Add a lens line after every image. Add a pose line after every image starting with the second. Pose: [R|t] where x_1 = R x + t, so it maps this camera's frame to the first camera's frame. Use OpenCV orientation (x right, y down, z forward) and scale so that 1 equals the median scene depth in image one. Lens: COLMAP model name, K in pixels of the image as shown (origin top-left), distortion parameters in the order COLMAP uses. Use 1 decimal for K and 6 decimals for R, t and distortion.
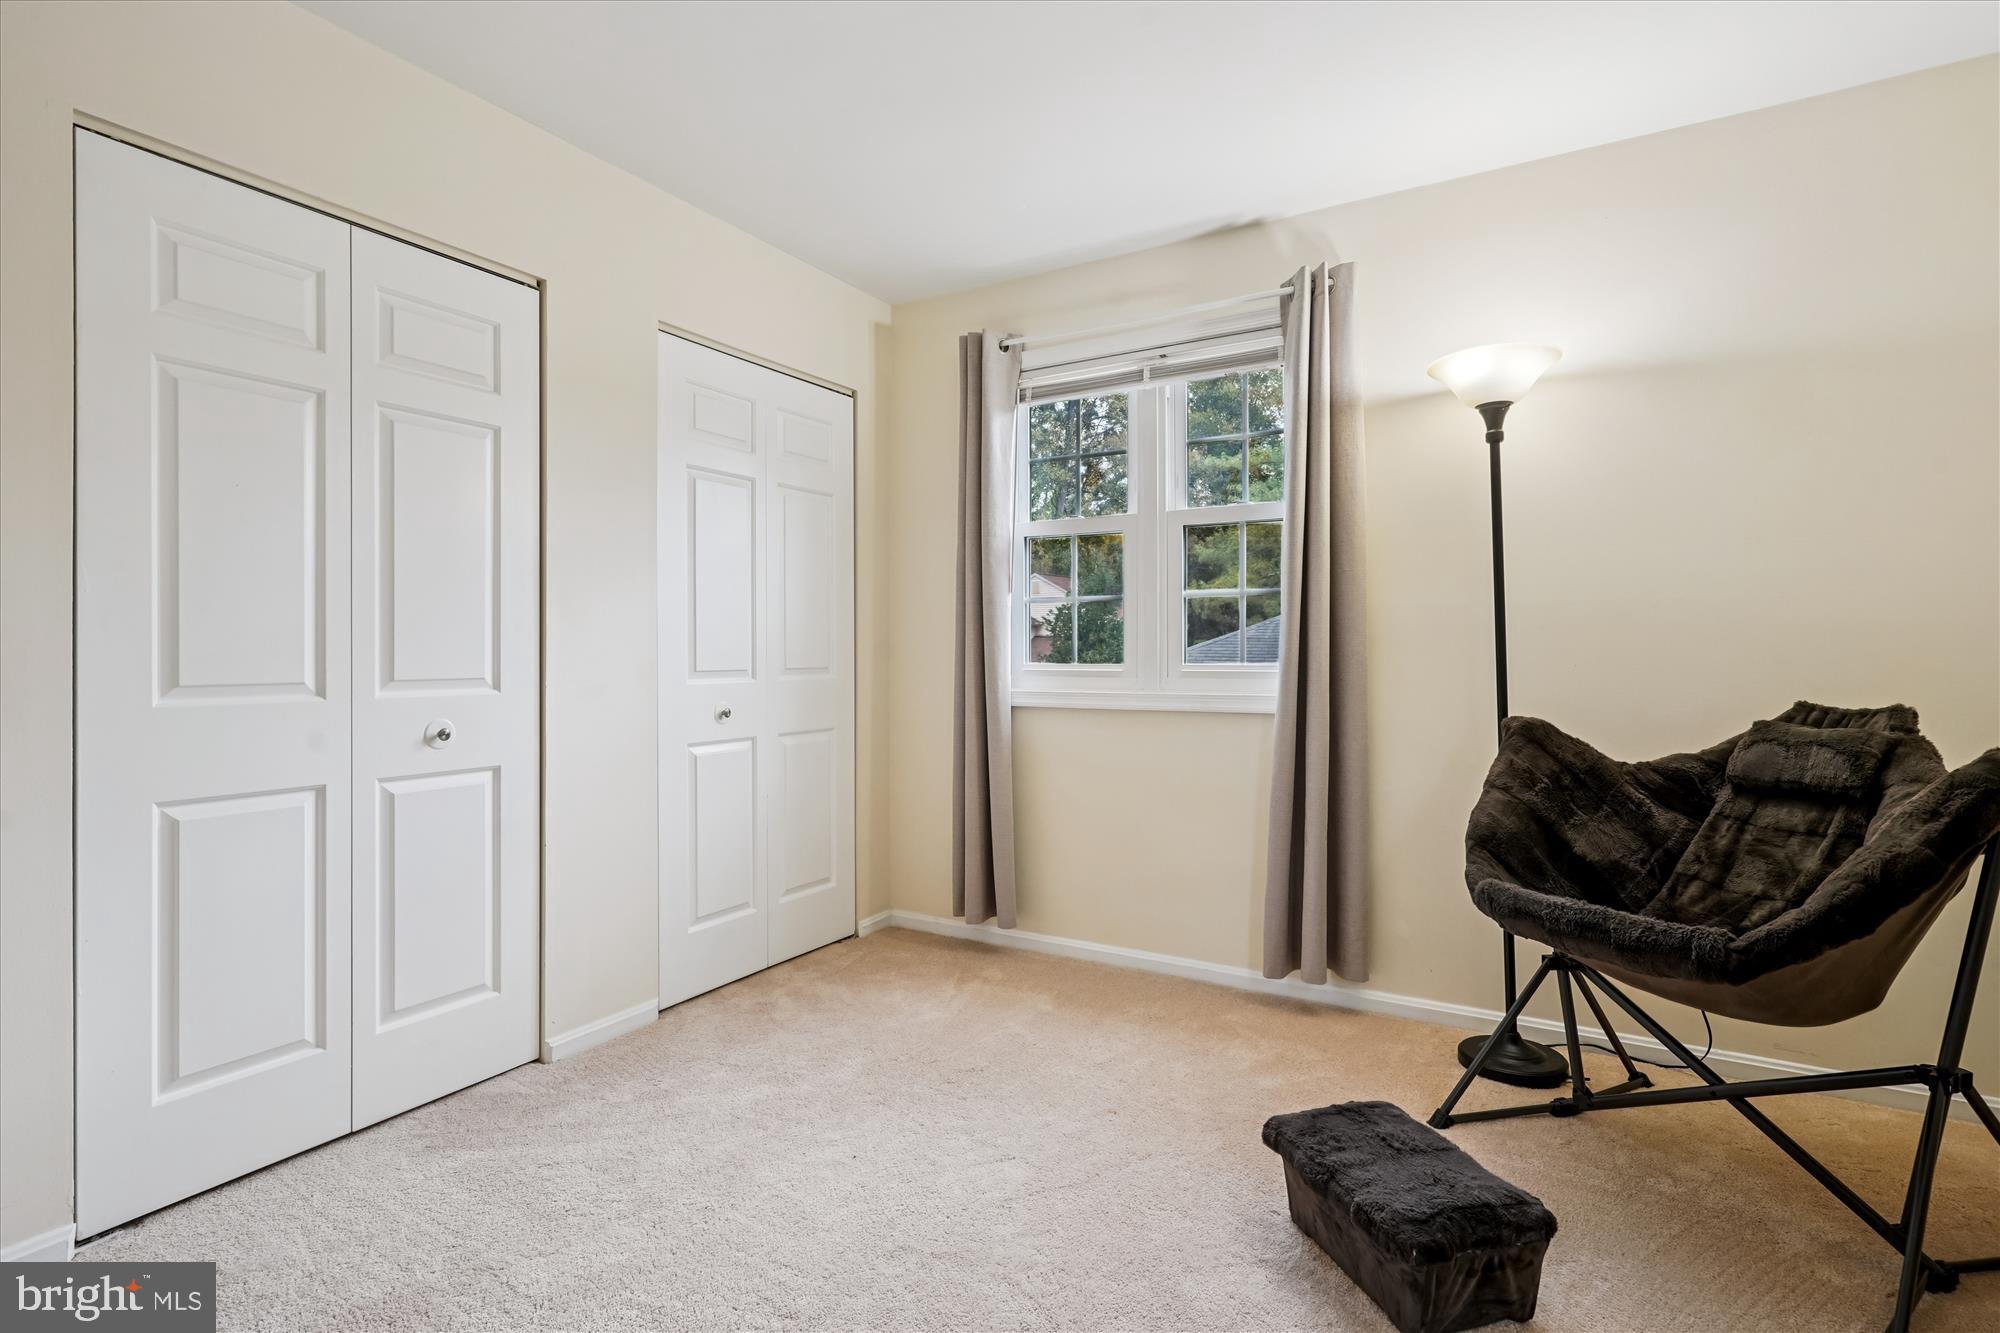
lens RADIAL K [[966.7, 0, 1001.8], [0, 966.7, 649.8], [0, 0, 1]] dist [-0.006471, 0.000562]
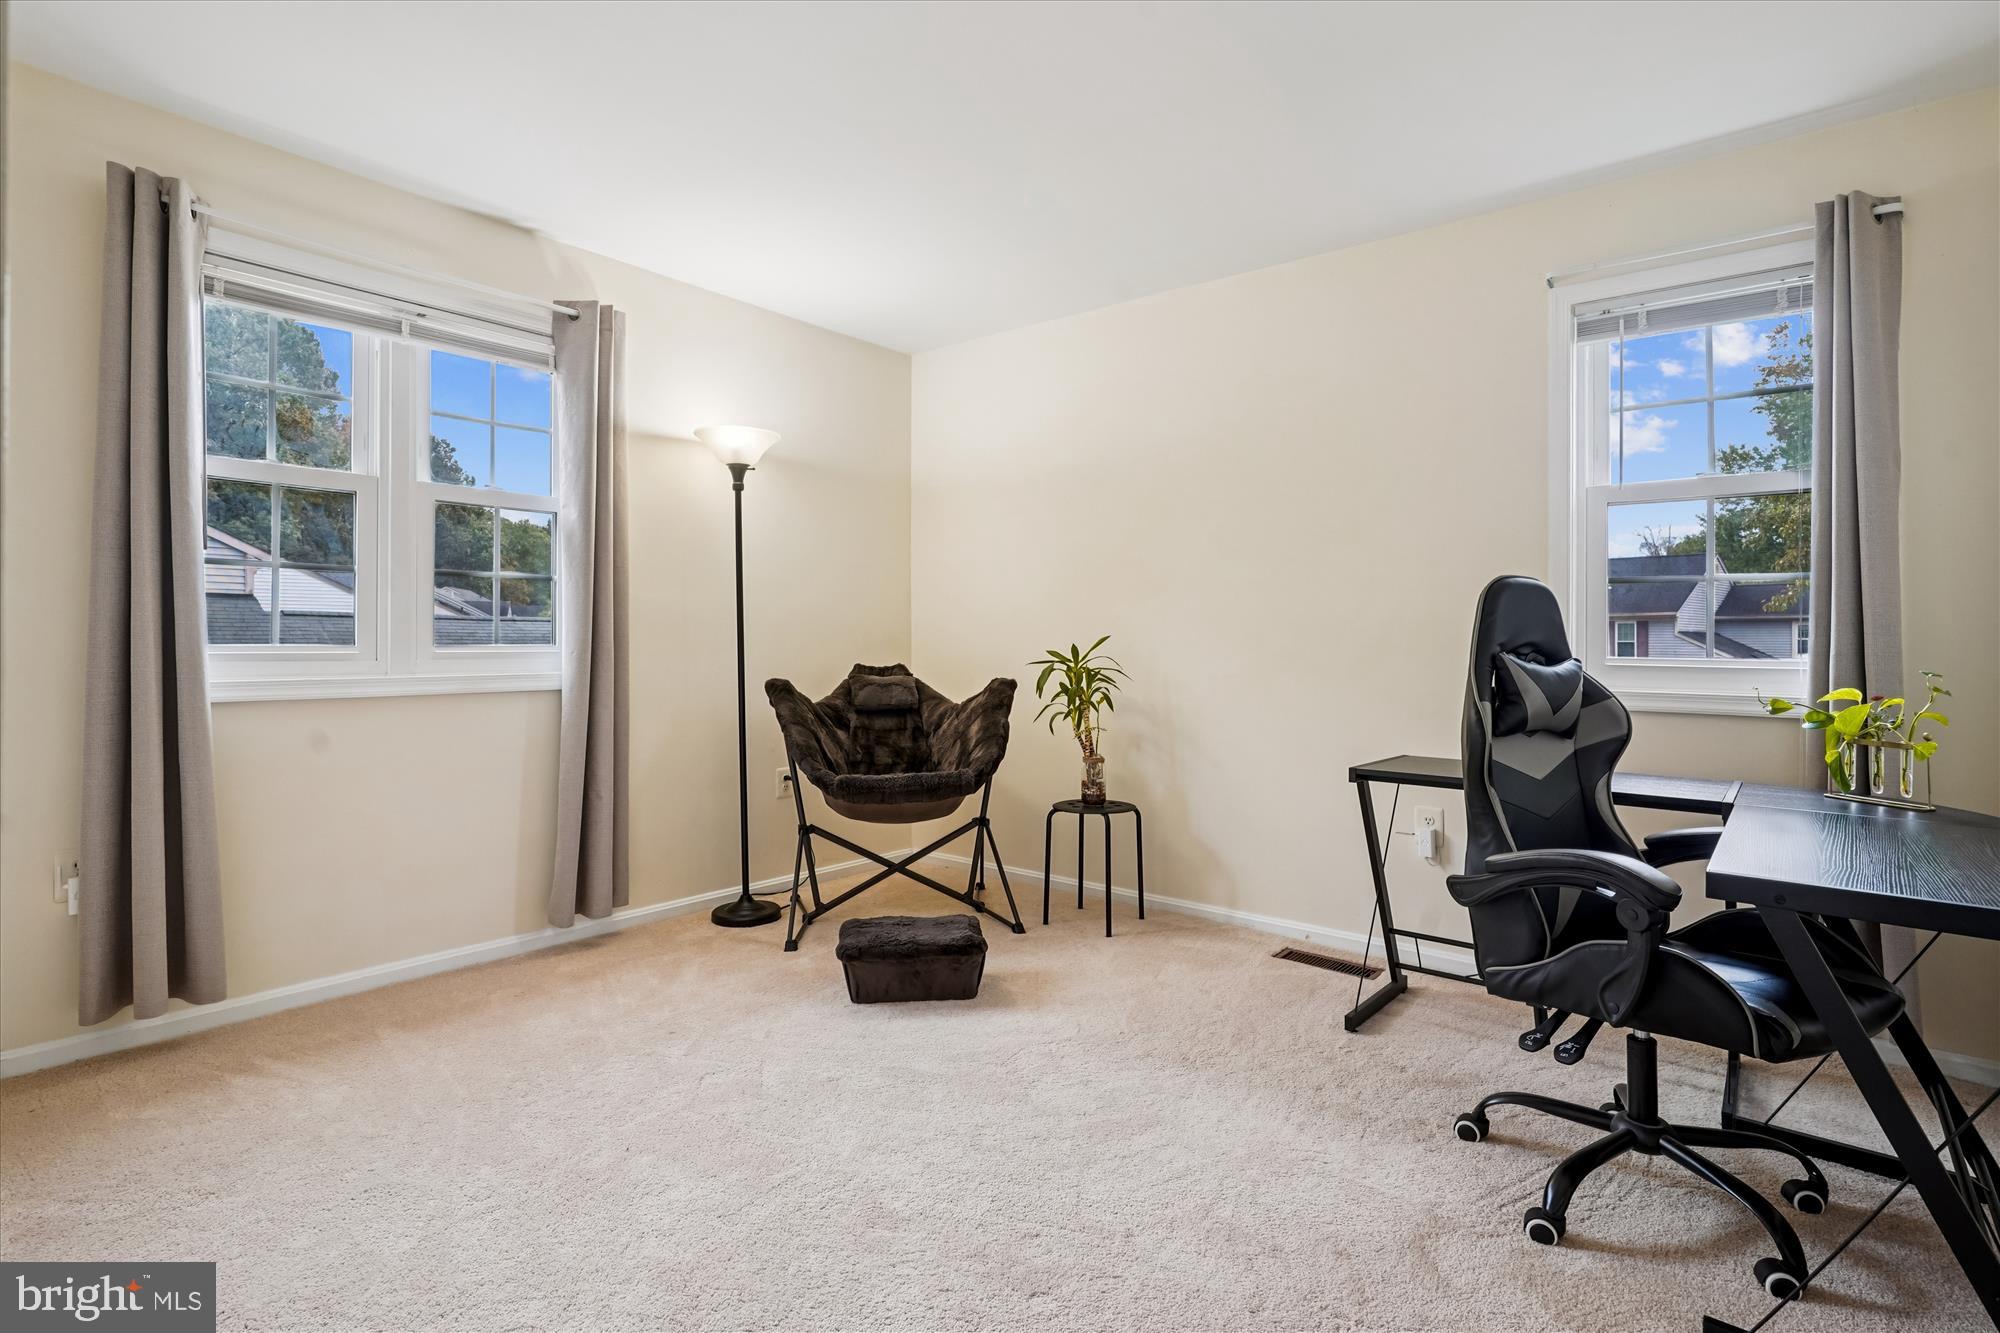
lens RADIAL K [[966.7, 0, 1001.8], [0, 966.7, 649.8], [0, 0, 1]] dist [-0.006471, 0.000562]
pose [[0.153894, 0.000662, 0.988087, -0.724297], [-0.002692, 0.999996, -0.000251, 0.018924], [-0.988084, -0.002622, 0.153895, 0.329850]]
